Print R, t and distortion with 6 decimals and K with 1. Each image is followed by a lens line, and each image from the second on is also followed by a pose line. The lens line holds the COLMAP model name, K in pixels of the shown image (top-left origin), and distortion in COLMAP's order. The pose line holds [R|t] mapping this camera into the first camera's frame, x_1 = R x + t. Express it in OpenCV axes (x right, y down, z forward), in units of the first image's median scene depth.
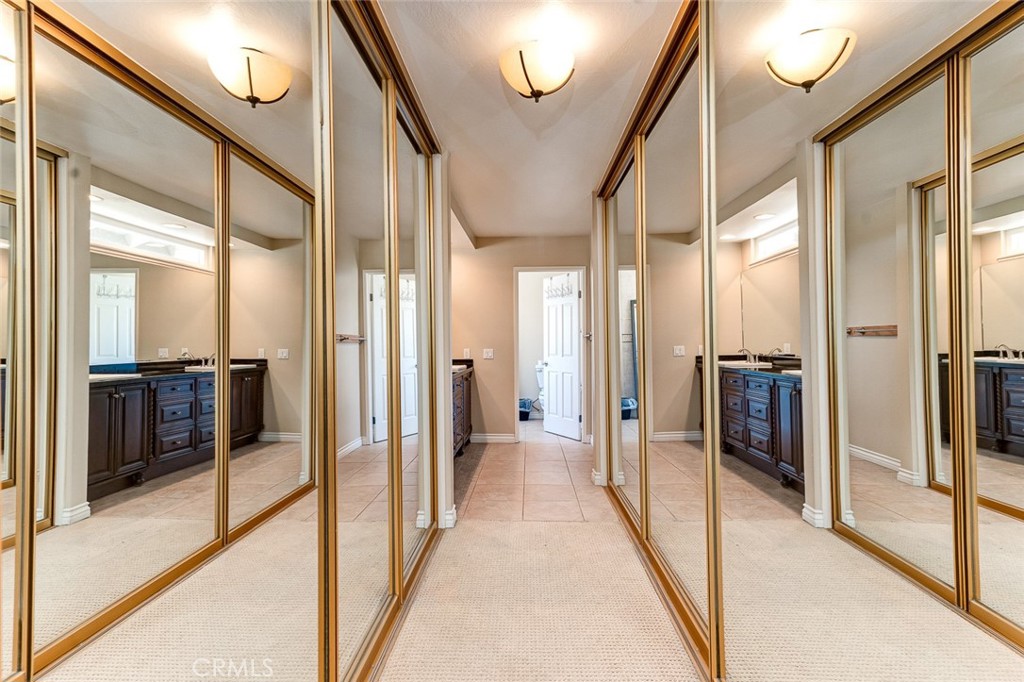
lens RADIAL K [[487.0, 0, 516.1], [0, 487.0, 340.3], [0, 0, 1]] dist [0.008344, -0.000236]
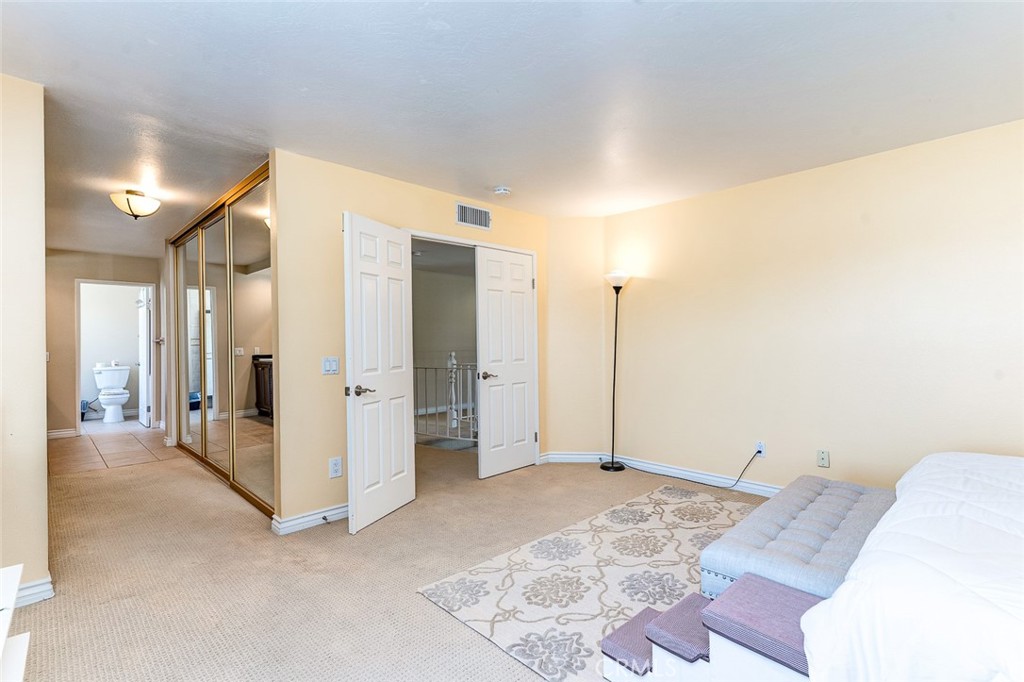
lens RADIAL K [[487.0, 0, 516.1], [0, 487.0, 340.3], [0, 0, 1]] dist [0.008344, -0.000236]
pose [[0.696227, 0.003544, 0.717813, -0.106176], [-0.002870, 0.999994, -0.002154, -0.010483], [-0.717816, -0.000560, 0.696232, -0.498517]]
